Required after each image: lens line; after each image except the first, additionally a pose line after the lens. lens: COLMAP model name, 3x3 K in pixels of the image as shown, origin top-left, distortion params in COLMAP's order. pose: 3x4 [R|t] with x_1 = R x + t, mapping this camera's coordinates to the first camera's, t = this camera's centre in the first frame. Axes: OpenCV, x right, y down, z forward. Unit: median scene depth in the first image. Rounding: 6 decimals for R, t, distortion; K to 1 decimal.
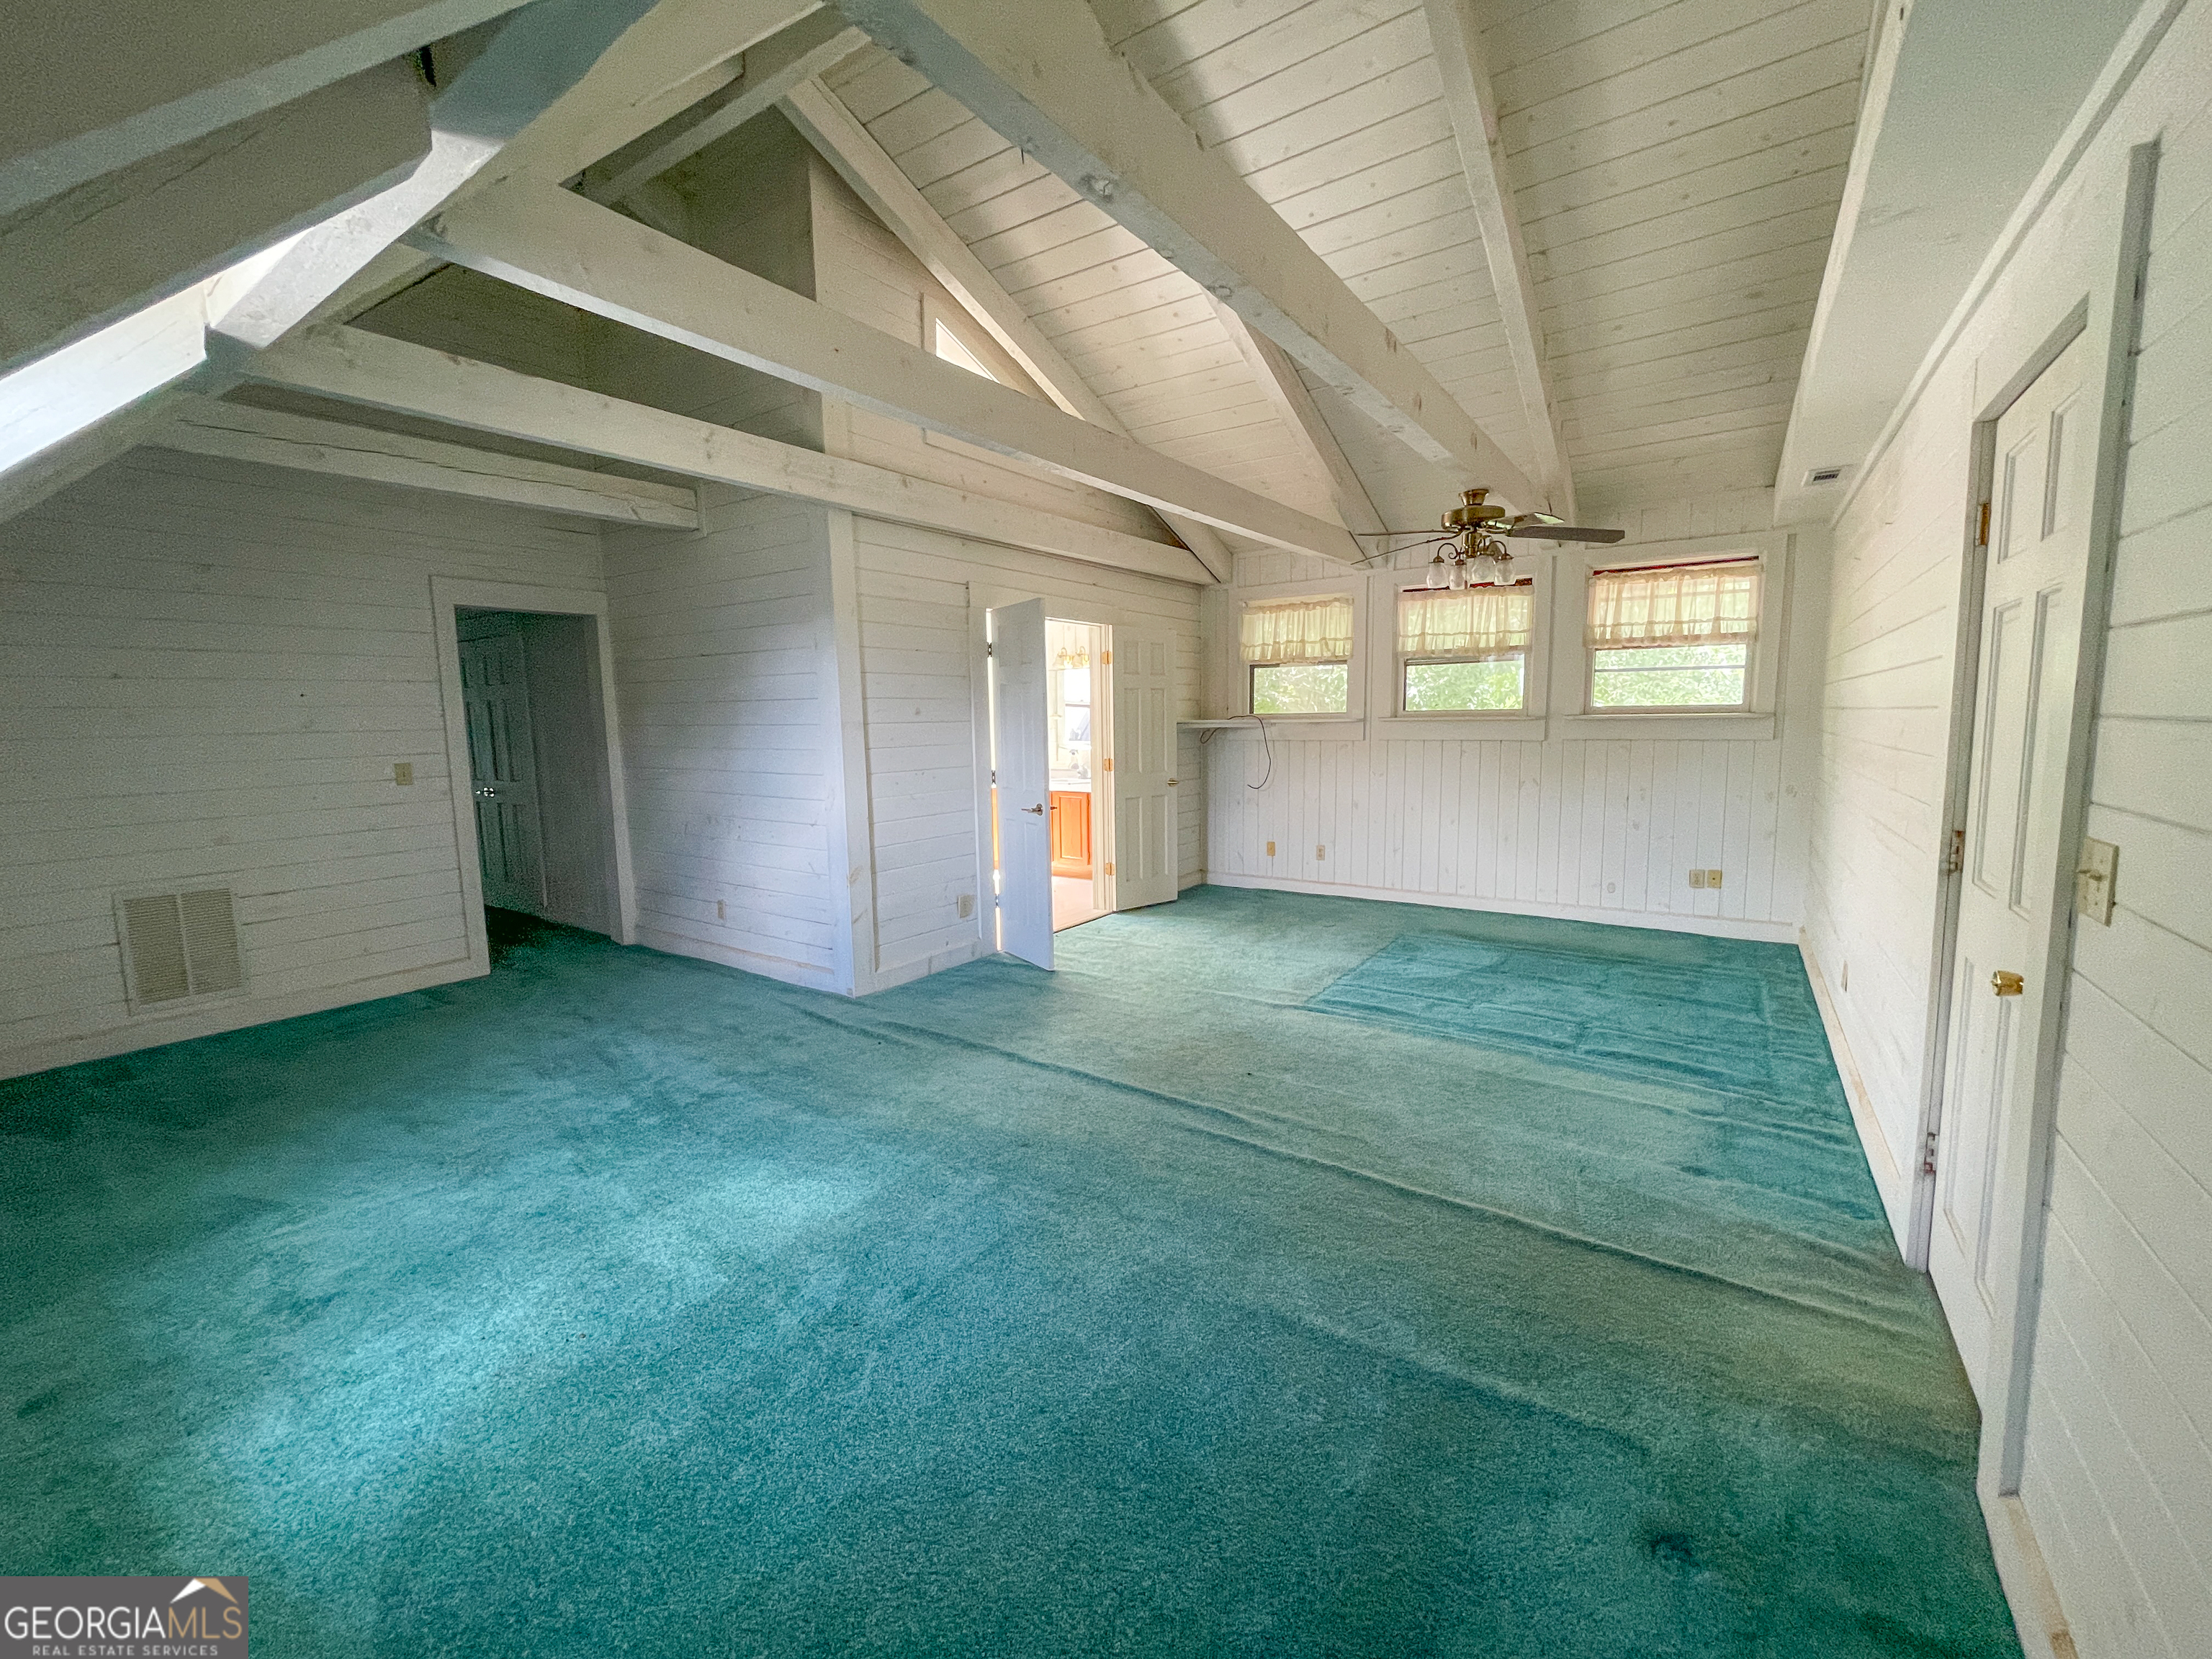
lens RADIAL K [[891.1, 0, 1110.9], [0, 891.1, 823.1], [0, 0, 1]] dist [0.000183, 0.000208]
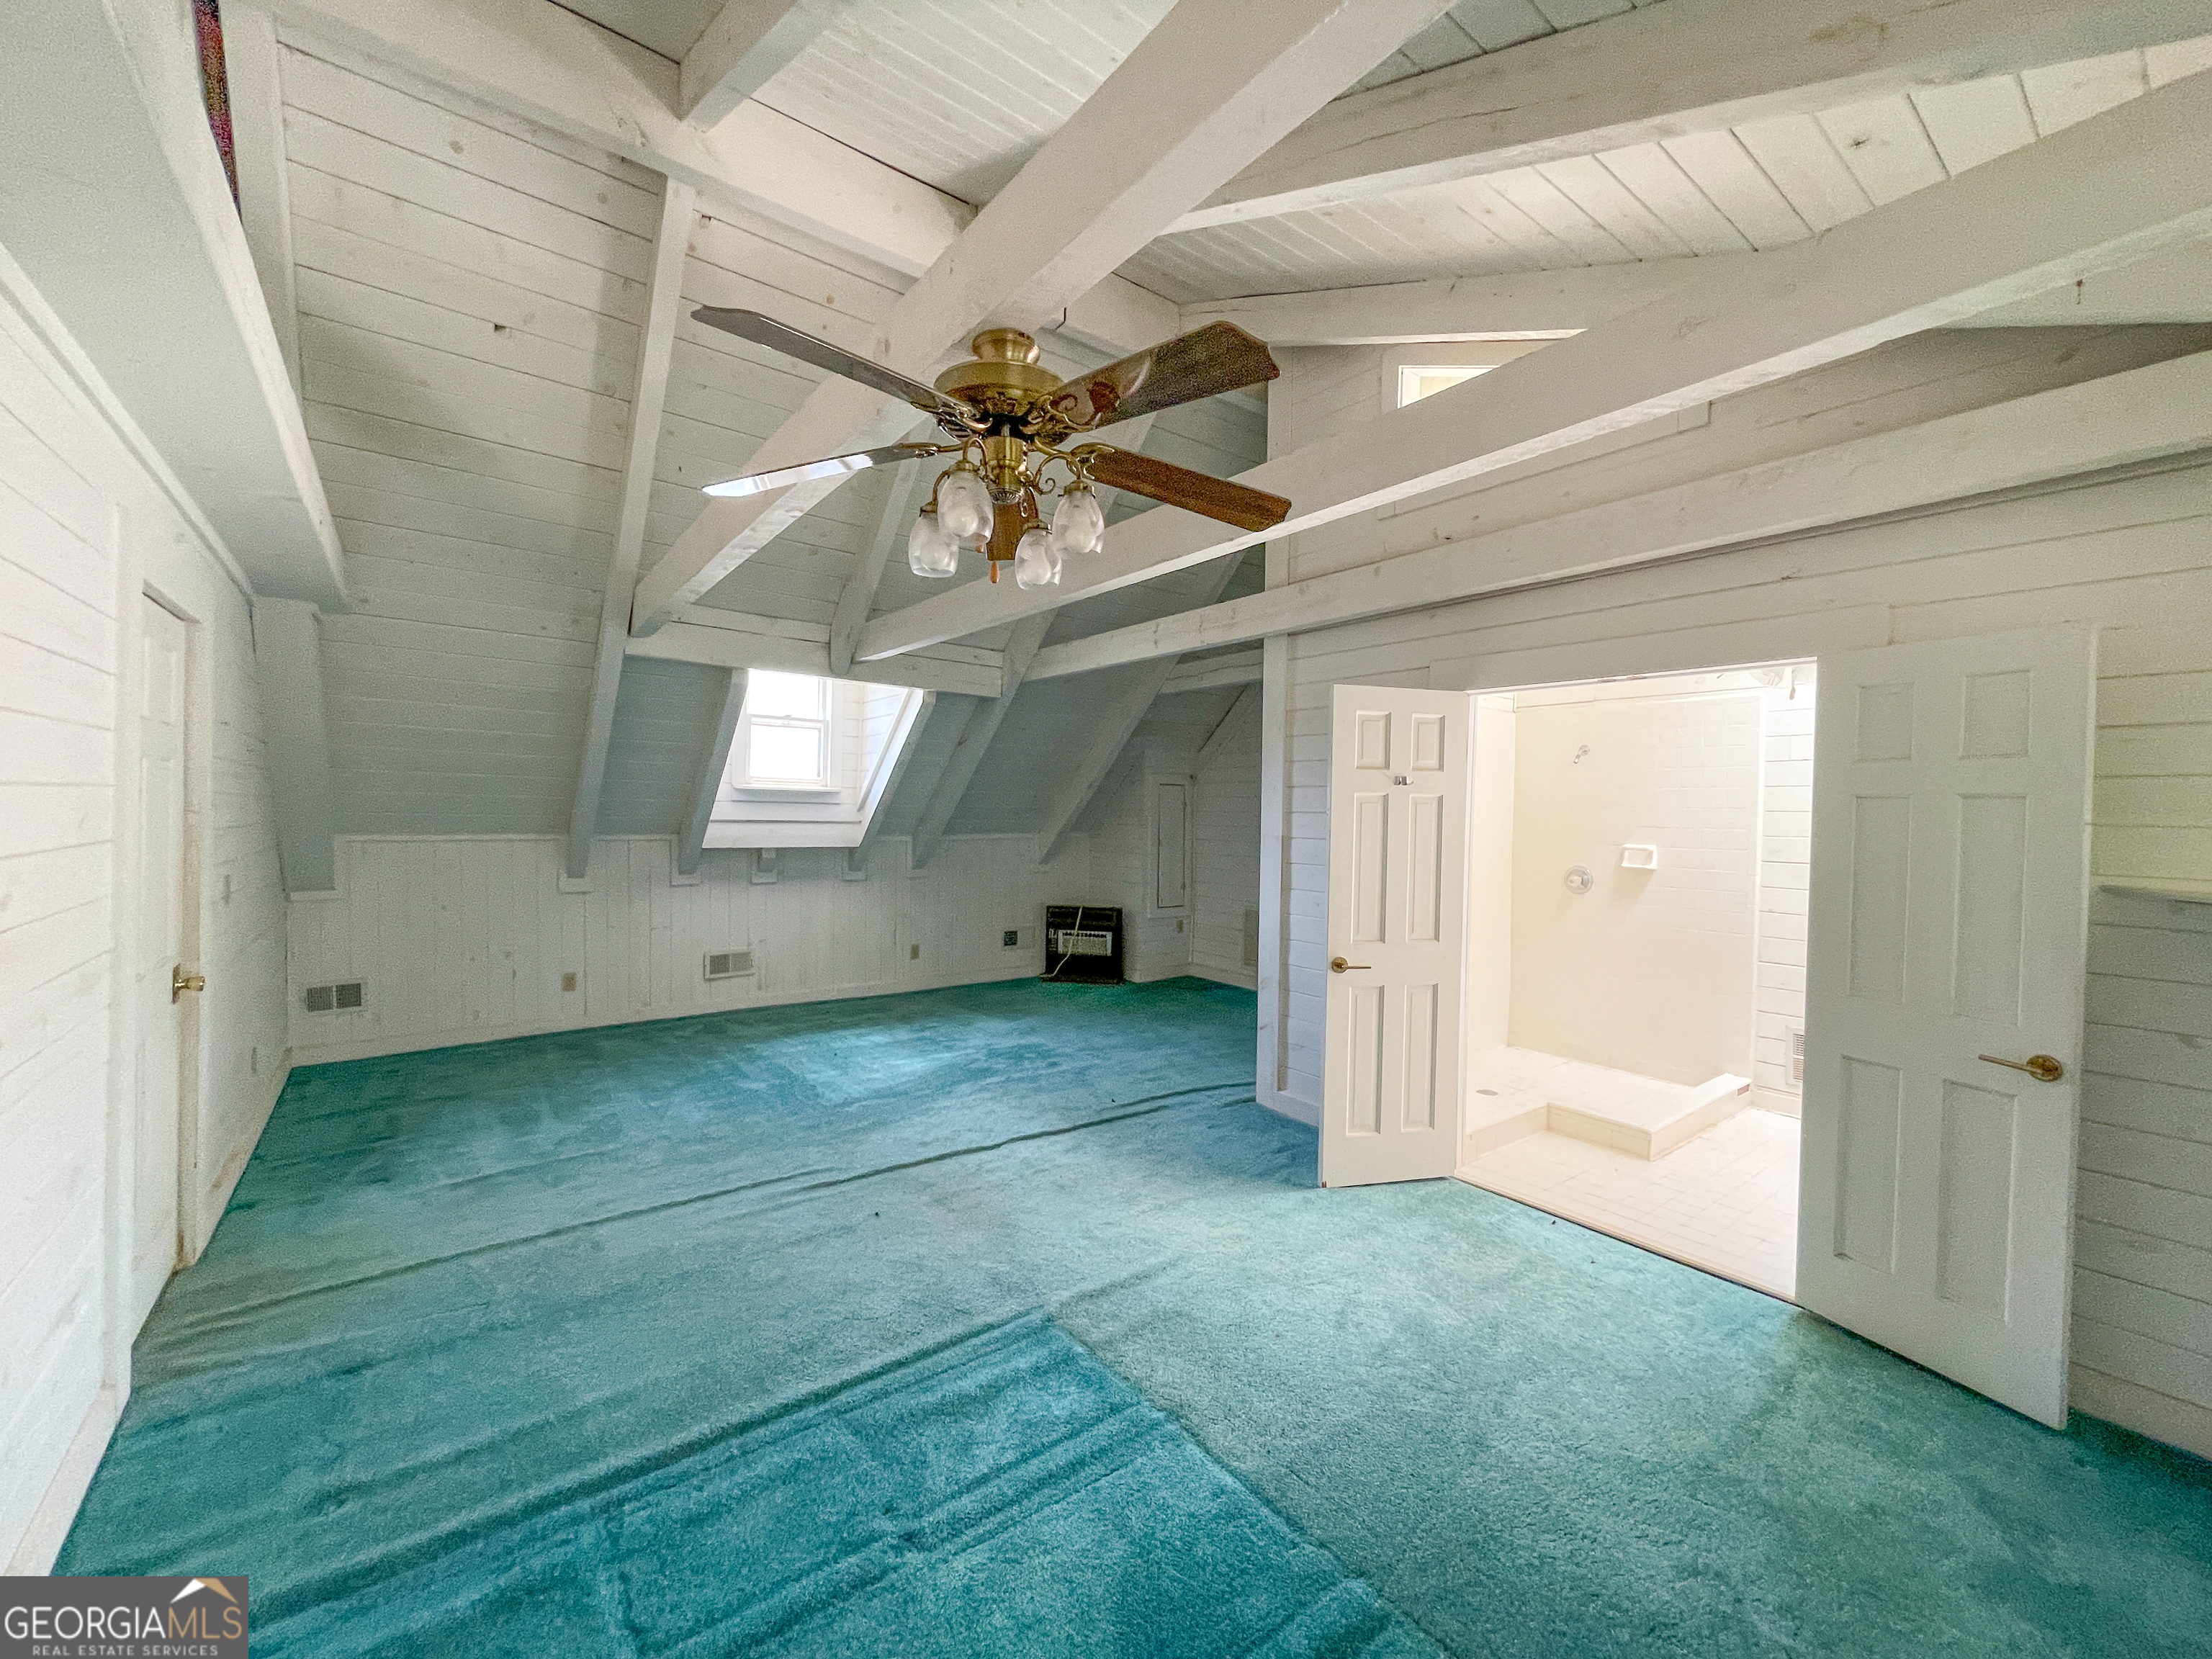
lens RADIAL K [[891.1, 0, 1110.9], [0, 891.1, 823.1], [0, 0, 1]] dist [0.000183, 0.000208]
pose [[-0.310605, 0.021482, -0.950296, 0.840823], [-0.126428, 0.989928, 0.063701, -0.190405], [0.942094, 0.139930, -0.304761, 1.279511]]
